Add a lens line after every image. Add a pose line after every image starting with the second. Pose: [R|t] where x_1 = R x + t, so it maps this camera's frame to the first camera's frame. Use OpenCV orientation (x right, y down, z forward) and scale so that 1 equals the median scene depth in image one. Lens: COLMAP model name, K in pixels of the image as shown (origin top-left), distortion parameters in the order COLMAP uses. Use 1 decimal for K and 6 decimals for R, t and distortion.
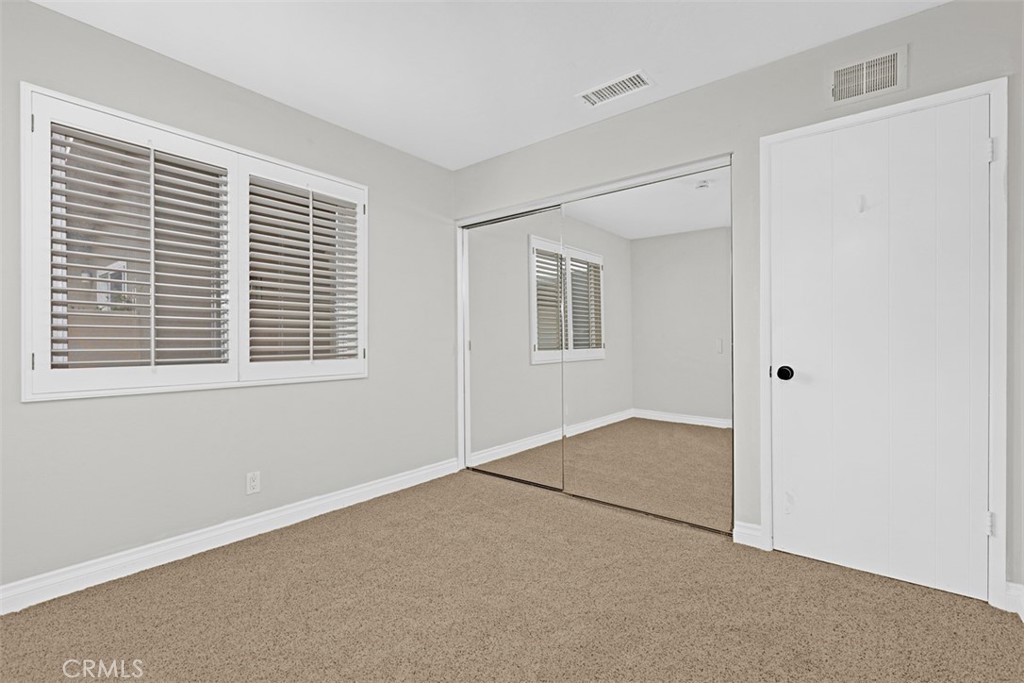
lens RADIAL K [[455.5, 0, 512.0], [0, 455.5, 341.5], [0, 0, 1]] dist [-0.001178, 0.000229]
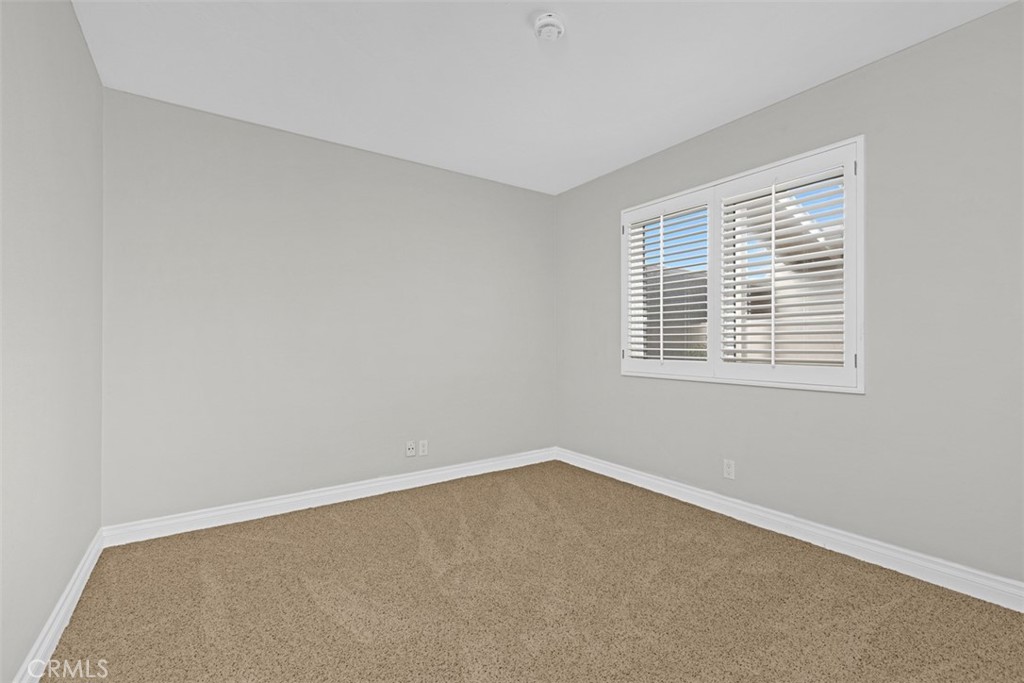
lens RADIAL K [[455.5, 0, 512.0], [0, 455.5, 341.5], [0, 0, 1]] dist [-0.001178, 0.000229]
pose [[-0.299509, 0.000168, -0.954094, 0.662141], [-0.001284, 0.999999, 0.000580, -0.006537], [0.954093, 0.001399, -0.299508, 0.812204]]
